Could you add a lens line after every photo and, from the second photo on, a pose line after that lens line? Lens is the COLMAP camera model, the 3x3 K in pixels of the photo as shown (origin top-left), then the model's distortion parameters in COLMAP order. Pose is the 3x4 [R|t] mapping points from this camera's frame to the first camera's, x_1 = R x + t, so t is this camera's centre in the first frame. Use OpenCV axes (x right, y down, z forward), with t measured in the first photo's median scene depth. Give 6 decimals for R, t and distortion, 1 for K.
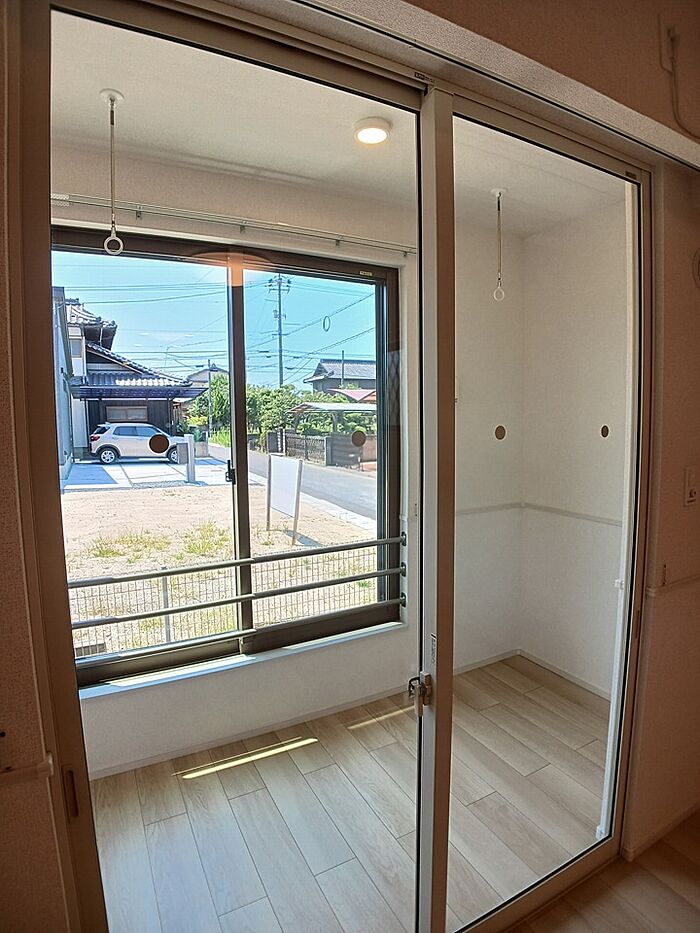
lens RADIAL K [[501.3, 0, 350.0], [0, 501.3, 466.5], [0, 0, 1]] dist [-0.093198, -0.000625]
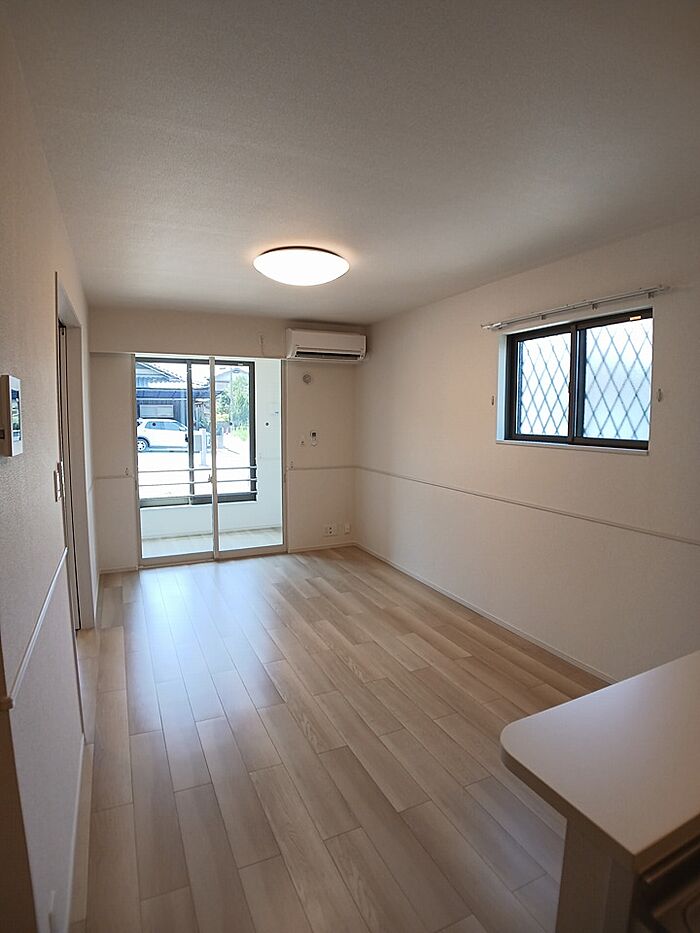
lens RADIAL K [[501.3, 0, 350.0], [0, 501.3, 466.5], [0, 0, 1]] dist [-0.093198, -0.000625]
pose [[0.998389, 0.022618, -0.052033, 0.095650], [-0.022511, 0.999743, 0.002652, 0.016194], [0.052079, -0.001476, 0.998642, -0.204597]]
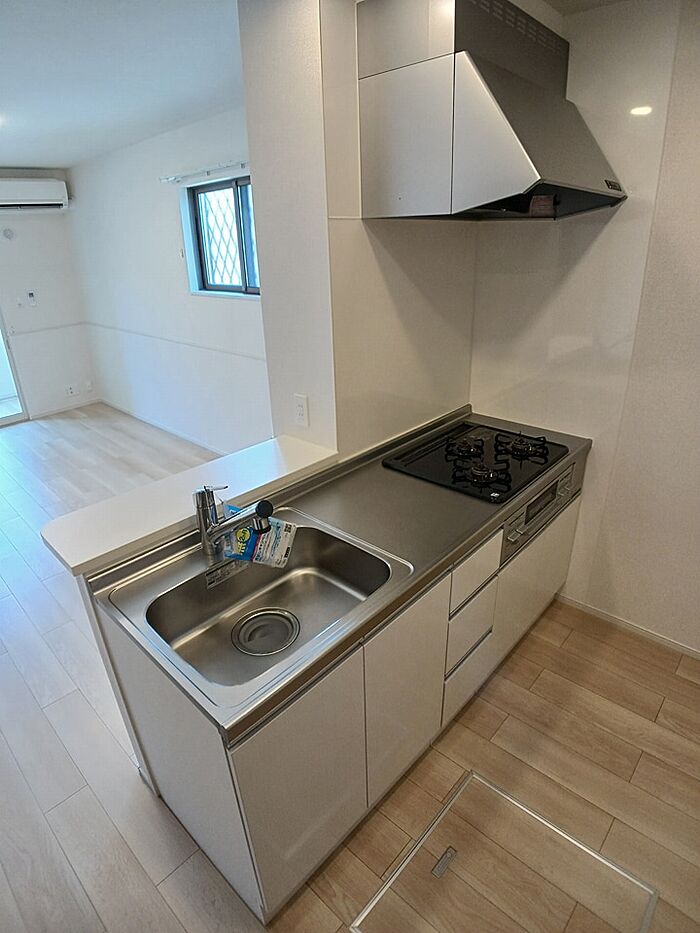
lens RADIAL K [[501.3, 0, 350.0], [0, 501.3, 466.5], [0, 0, 1]] dist [-0.093198, -0.000625]
pose [[0.936096, -0.143046, 0.321345, 0.136028], [0.034886, 0.946825, 0.319851, 0.010059], [-0.350011, -0.288201, 0.891310, -0.245595]]
